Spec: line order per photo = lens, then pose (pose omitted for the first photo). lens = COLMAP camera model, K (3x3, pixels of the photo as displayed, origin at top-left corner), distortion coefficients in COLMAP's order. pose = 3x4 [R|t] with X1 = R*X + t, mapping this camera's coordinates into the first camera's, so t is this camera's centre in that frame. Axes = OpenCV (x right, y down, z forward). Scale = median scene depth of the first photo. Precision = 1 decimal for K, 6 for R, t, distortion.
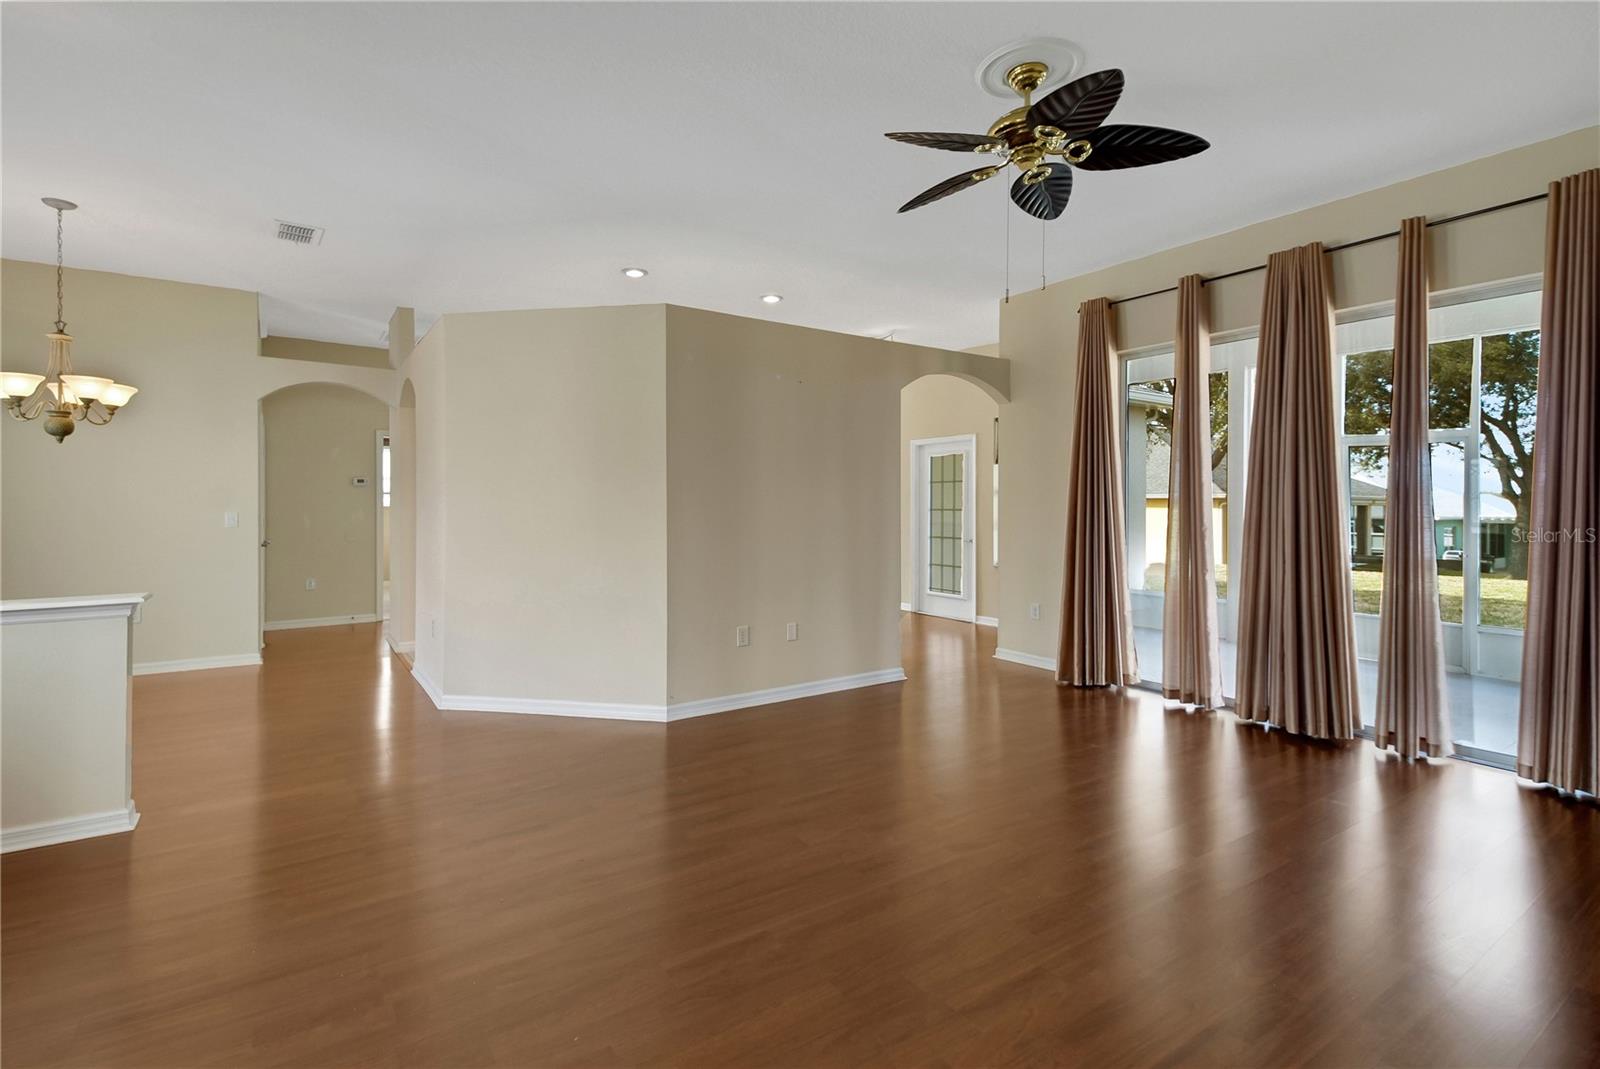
lens RADIAL K [[704.0, 0, 806.6], [0, 704.0, 504.3], [0, 0, 1]] dist [0.024320, -0.000742]
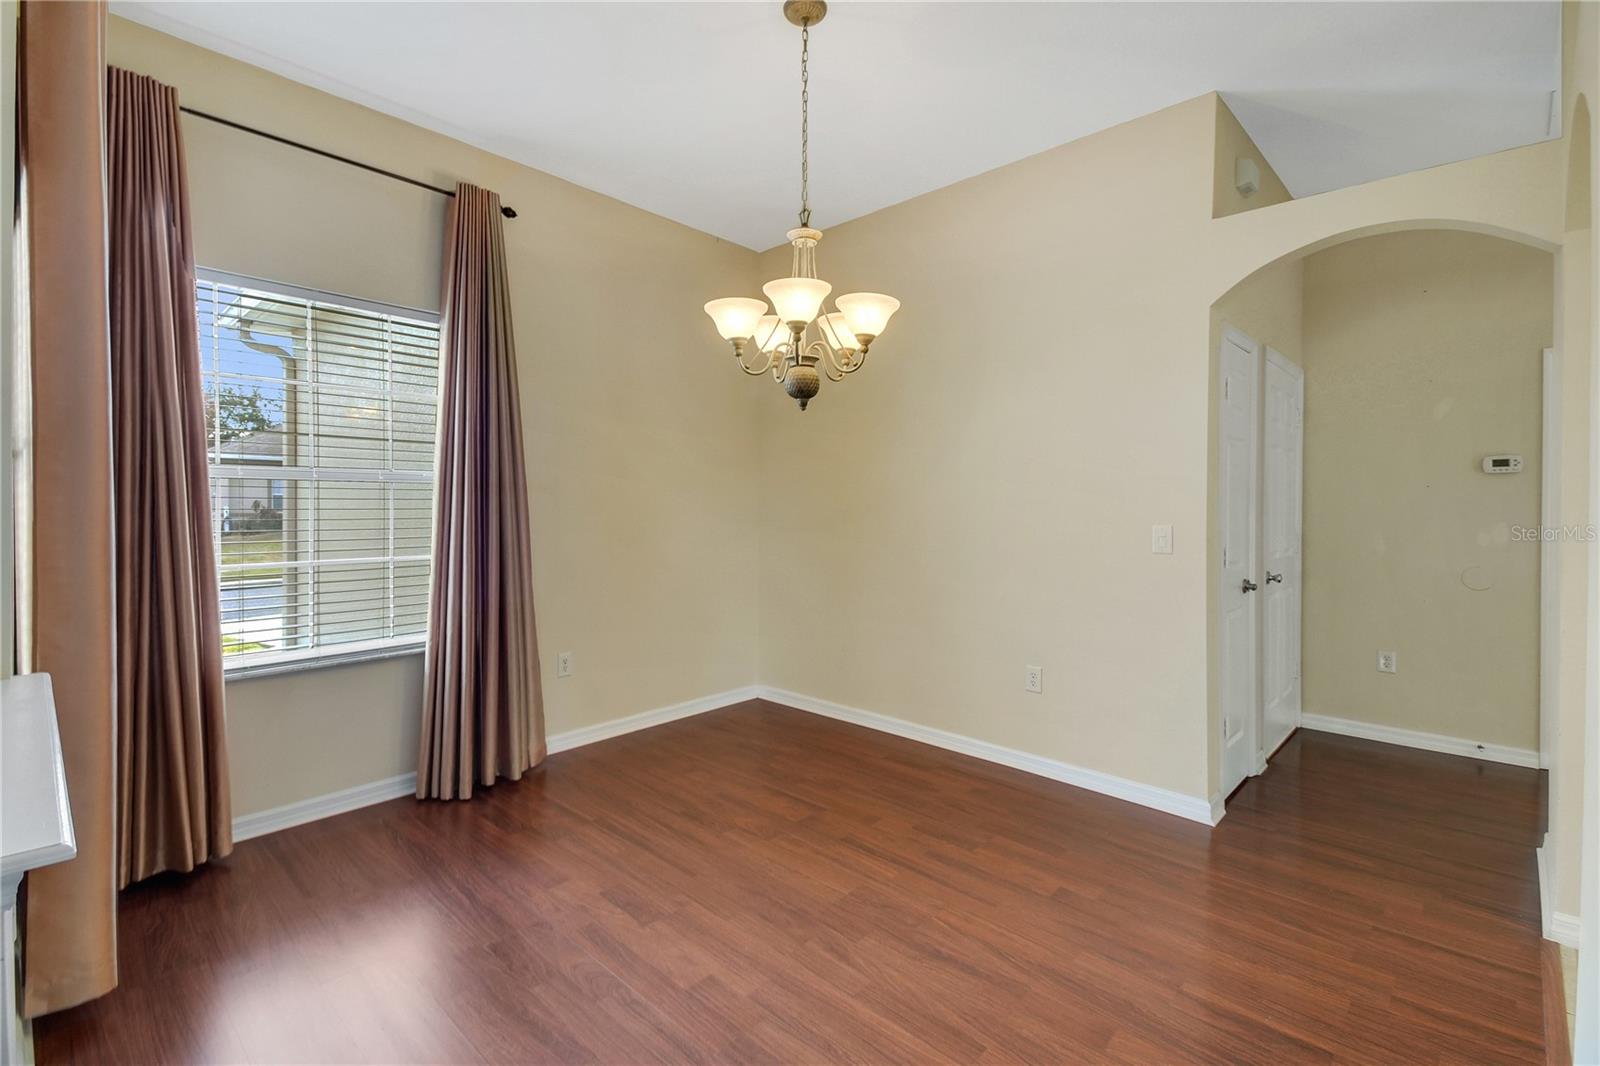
lens RADIAL K [[740.1, 0, 797.9], [0, 740.1, 503.7], [0, 0, 1]] dist [0.055563, -0.026104]
pose [[0.174264, 0.003151, -0.984694, -0.127673], [-0.007611, 0.999969, 0.001852, -0.002096], [0.984670, 0.007172, 0.174282, 0.272909]]
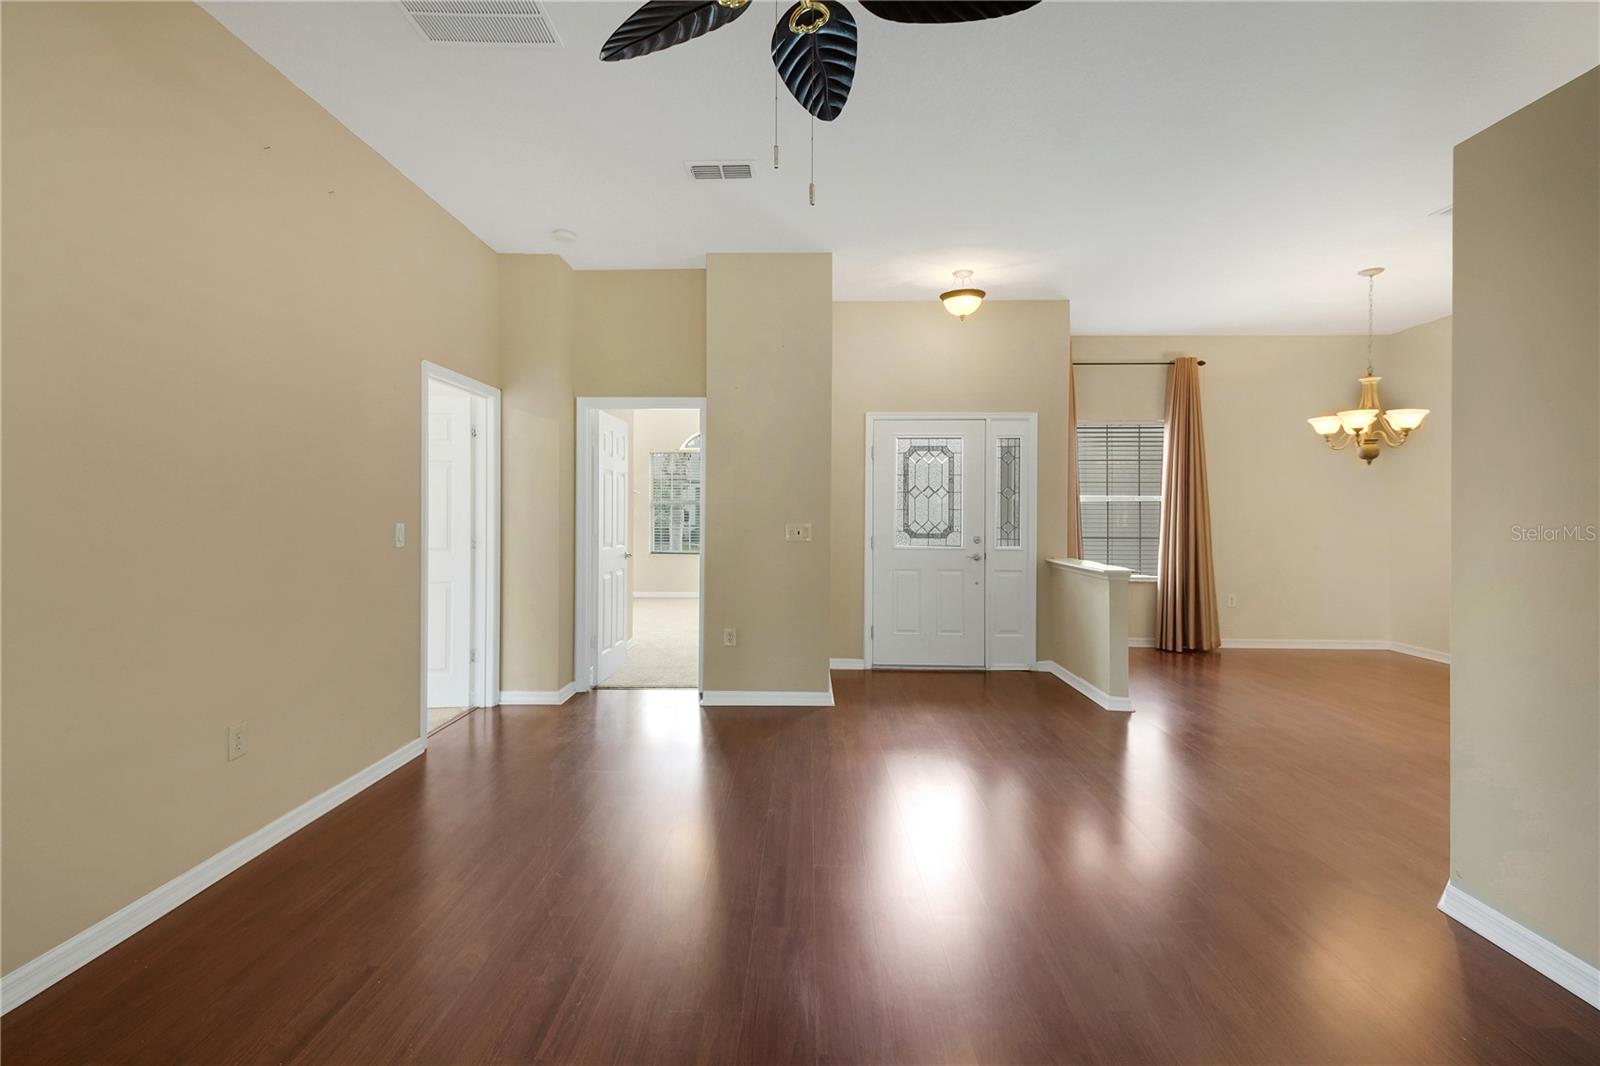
lens RADIAL K [[738.6, 0, 783.0], [0, 738.6, 509.9], [0, 0, 1]] dist [0.054309, -0.024788]
pose [[-0.606059, 0.004556, -0.795406, 0.186930], [-0.003744, 0.999956, 0.008581, -0.004795], [0.795411, 0.008179, -0.606016, 0.303817]]
